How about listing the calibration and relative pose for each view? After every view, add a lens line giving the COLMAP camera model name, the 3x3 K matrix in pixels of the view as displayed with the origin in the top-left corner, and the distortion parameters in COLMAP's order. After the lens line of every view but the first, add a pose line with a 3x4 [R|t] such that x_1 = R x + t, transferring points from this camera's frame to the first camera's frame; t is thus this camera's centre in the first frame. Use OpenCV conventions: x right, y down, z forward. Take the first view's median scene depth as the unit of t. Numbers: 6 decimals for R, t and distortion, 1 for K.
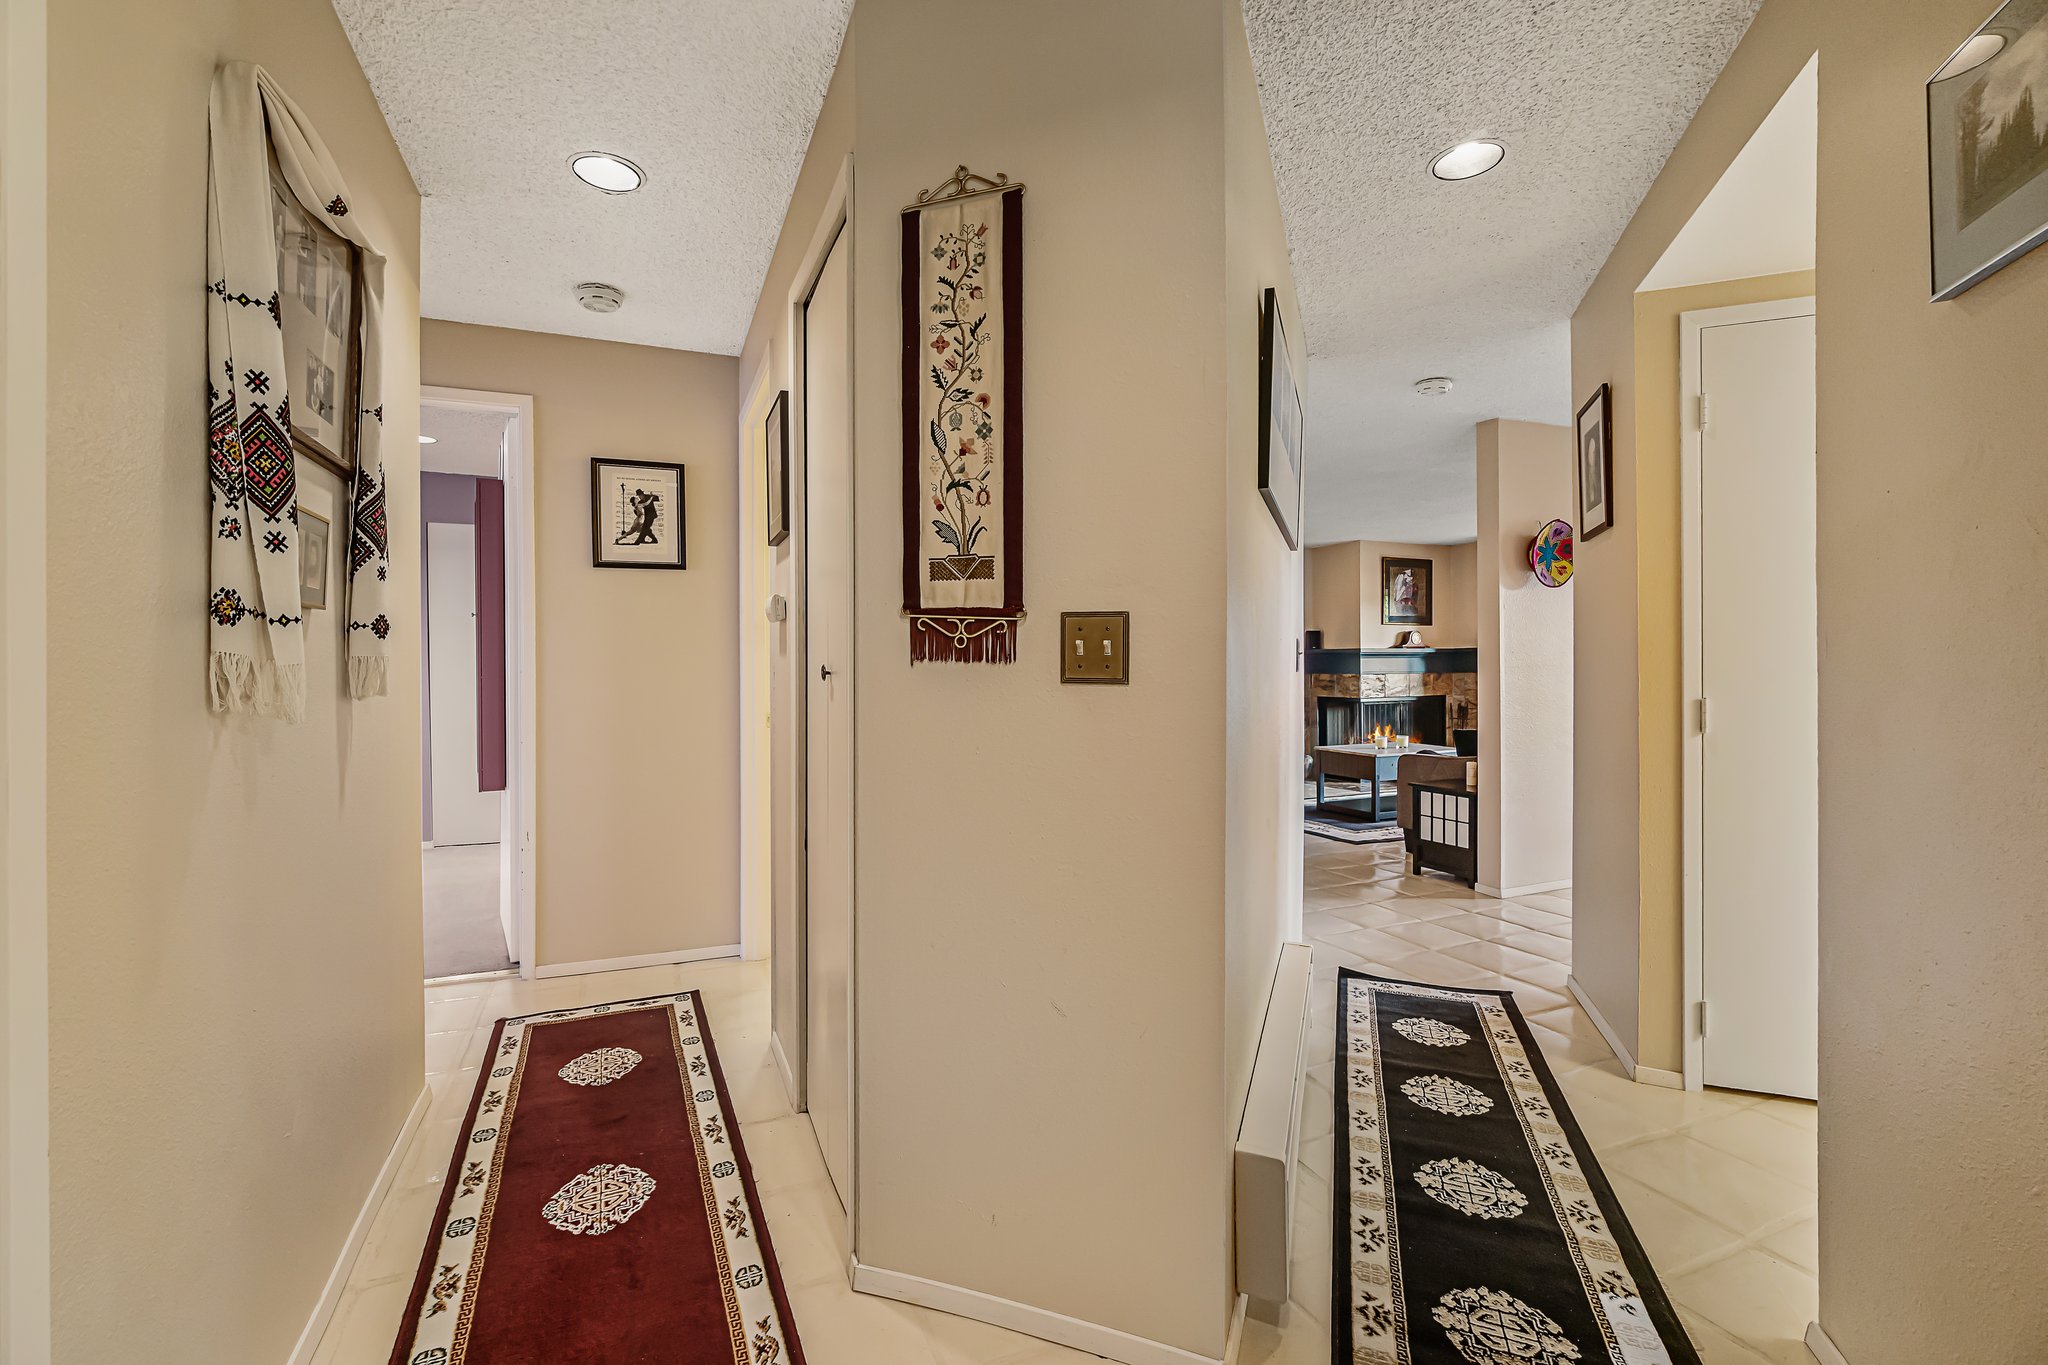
lens RADIAL K [[927.9, 0, 1022.7], [0, 927.9, 678.2], [0, 0, 1]] dist [-0.001817, -0.000466]
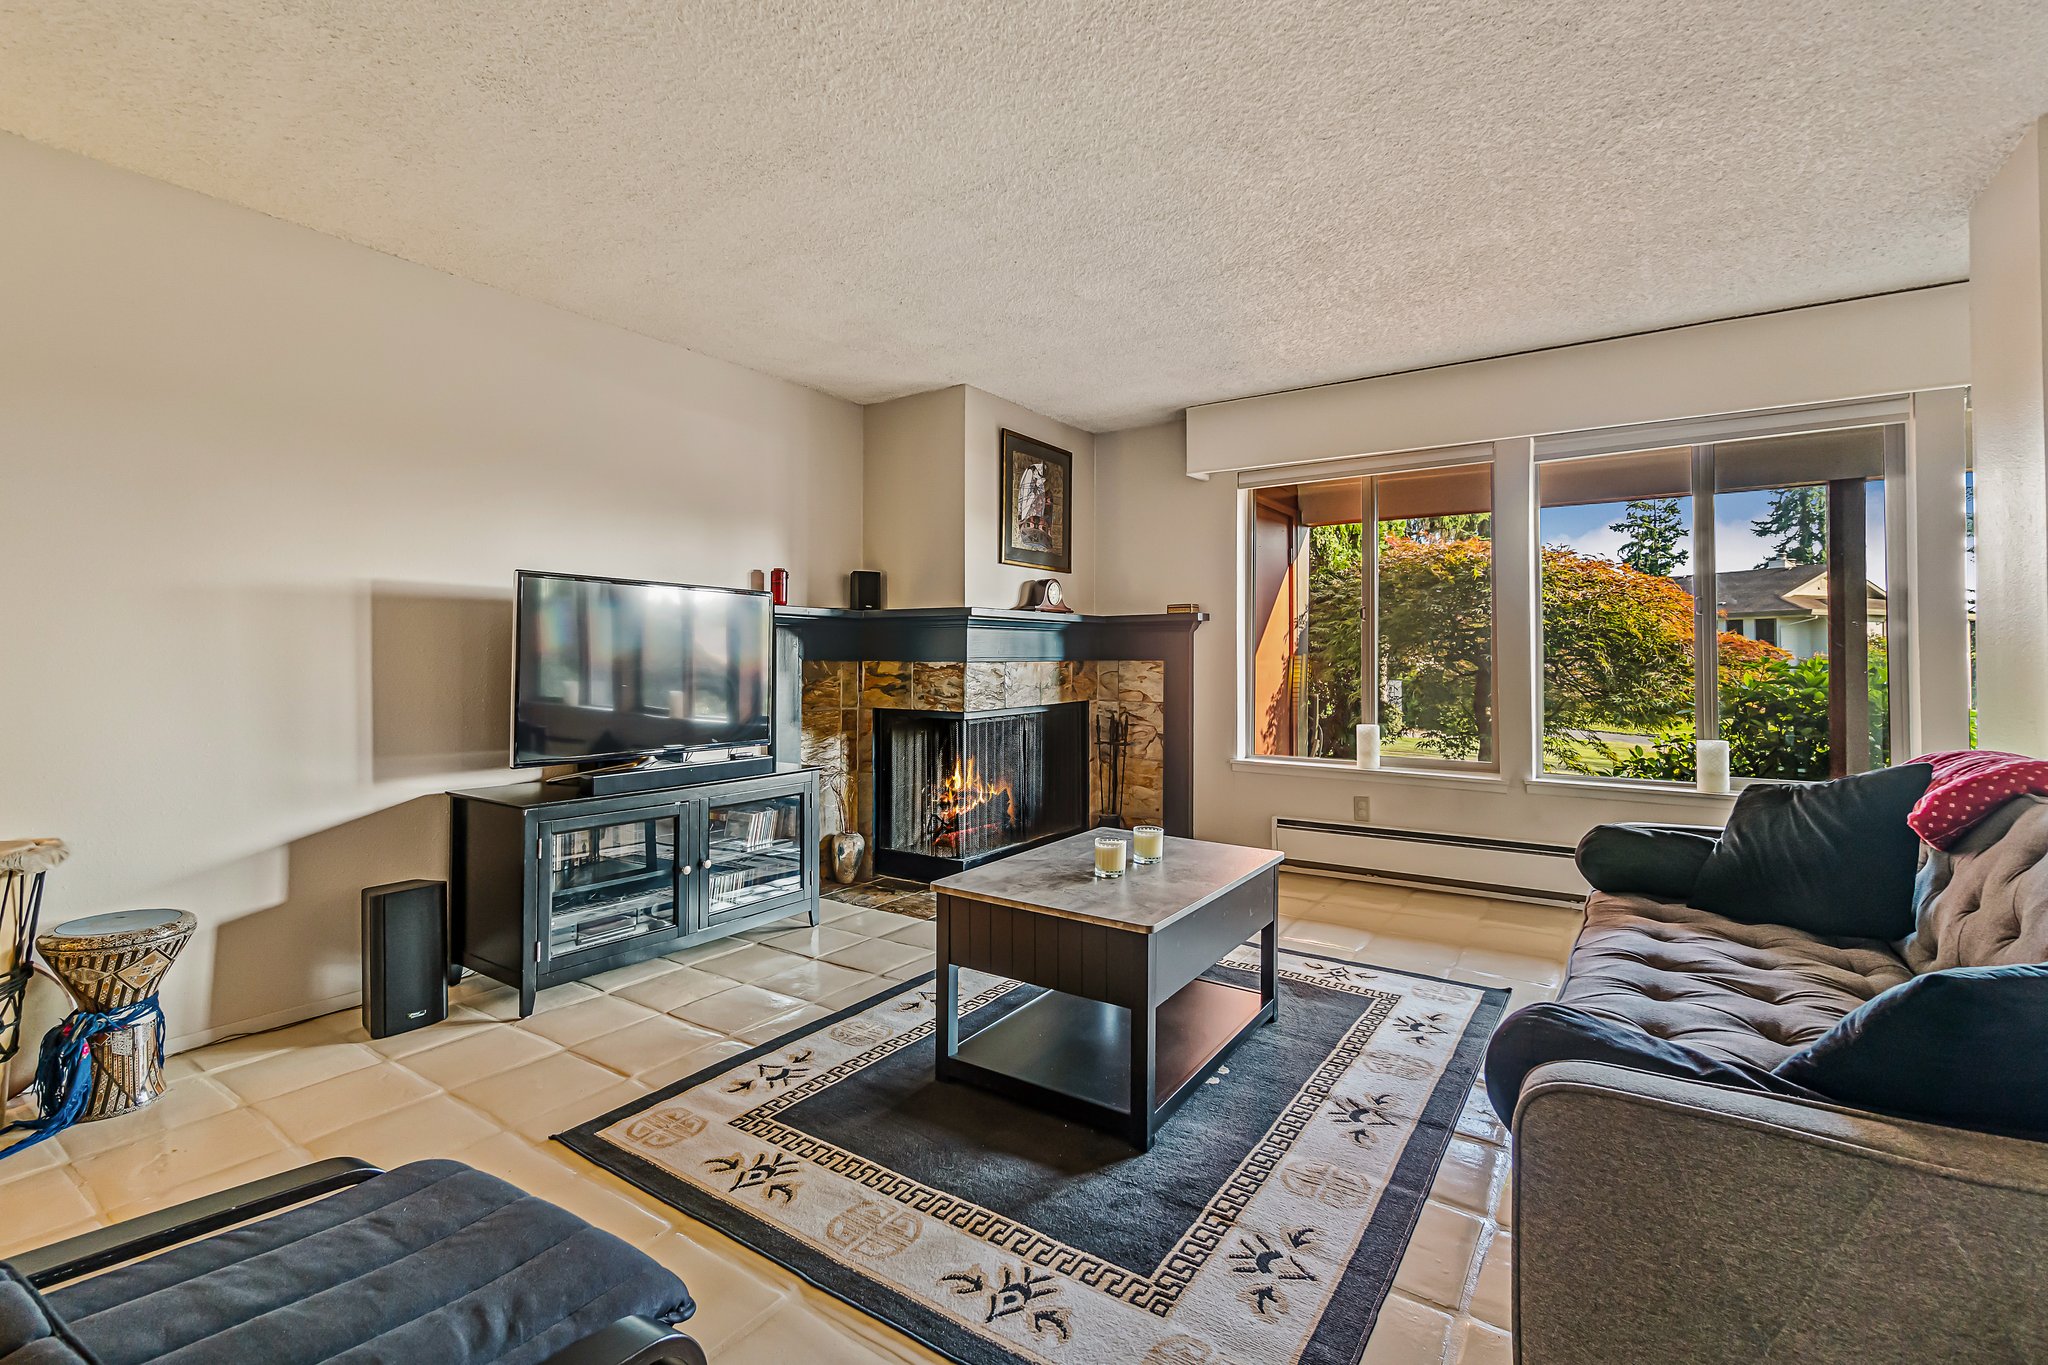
lens RADIAL K [[927.9, 0, 1021.4], [0, 927.9, 669.0], [0, 0, 1]] dist [-0.001817, -0.000466]
pose [[0.846443, 0.002615, 0.532473, 0.128857], [-0.002752, 0.999996, -0.000536, -0.000553], [-0.532473, -0.001012, 0.846447, 0.562573]]
